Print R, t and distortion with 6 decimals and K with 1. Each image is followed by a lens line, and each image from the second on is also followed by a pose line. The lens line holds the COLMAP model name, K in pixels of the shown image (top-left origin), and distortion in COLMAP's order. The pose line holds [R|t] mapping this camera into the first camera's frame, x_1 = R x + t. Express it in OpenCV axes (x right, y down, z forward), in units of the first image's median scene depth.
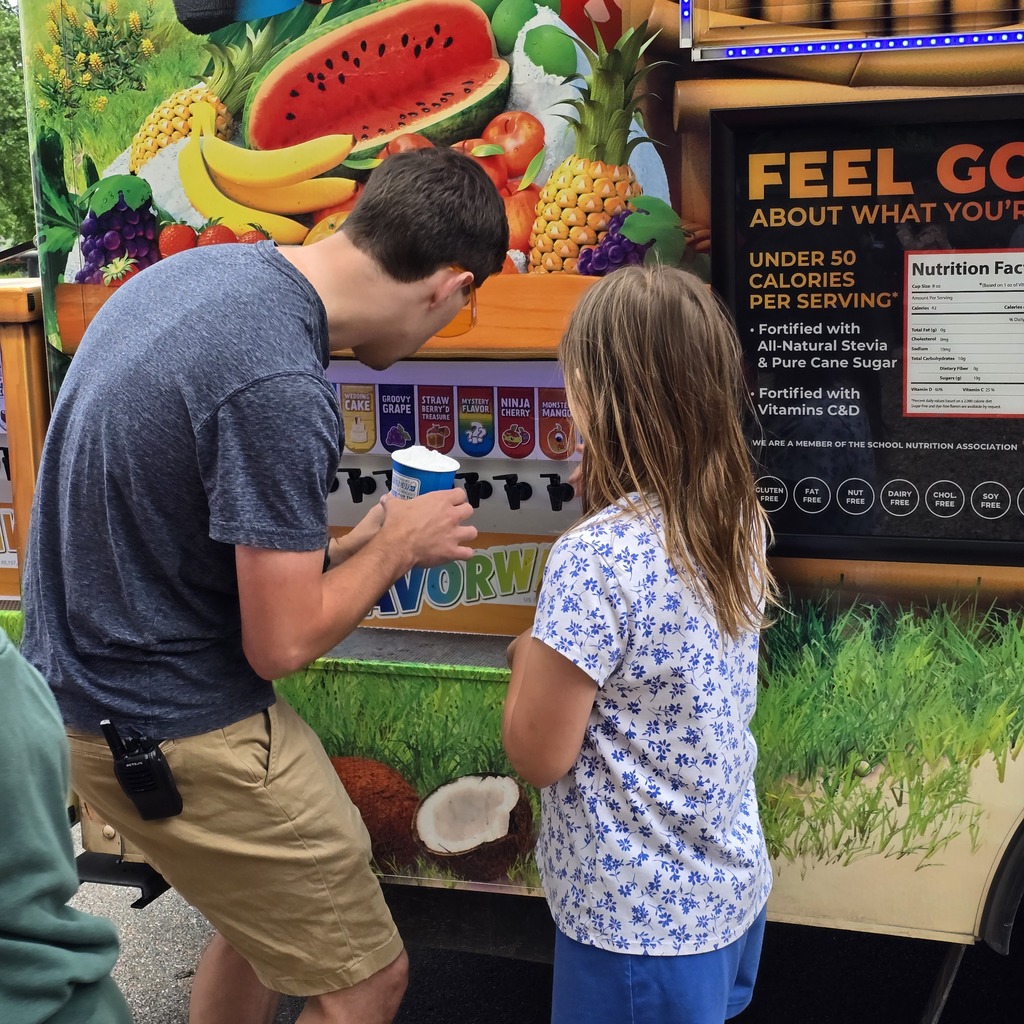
lens RADIAL K [[1830.8, 0, 512.5], [0, 1830.8, 512.7], [0, 0, 1]] dist [0.093987, 0.000000]
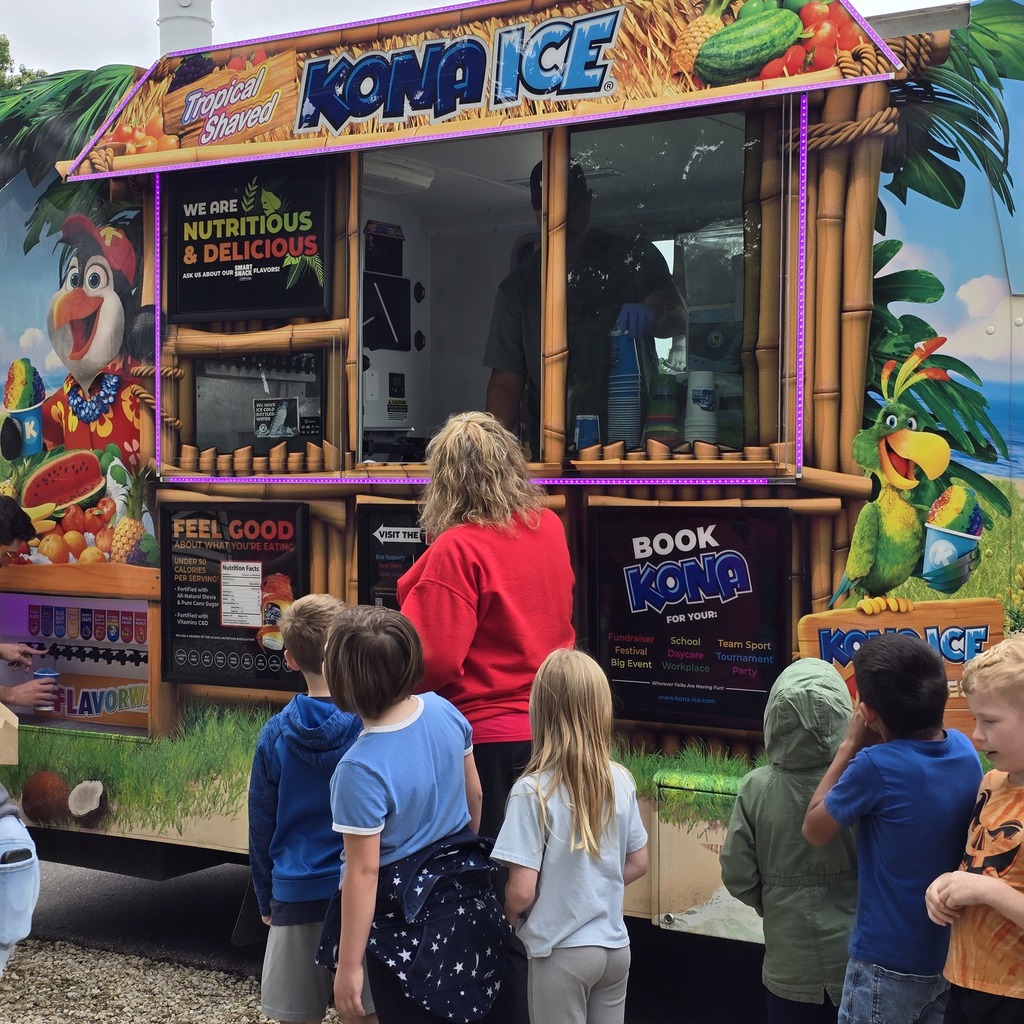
lens RADIAL K [[1830.8, 0, 511.7], [0, 1830.8, 511.2], [0, 0, 1]] dist [0.093987, 0.000000]
pose [[0.973252, 0.036292, -0.226857, 1.107640], [-0.071634, 0.986155, -0.149559, 0.131616], [0.218289, 0.161809, 0.962376, -1.269914]]
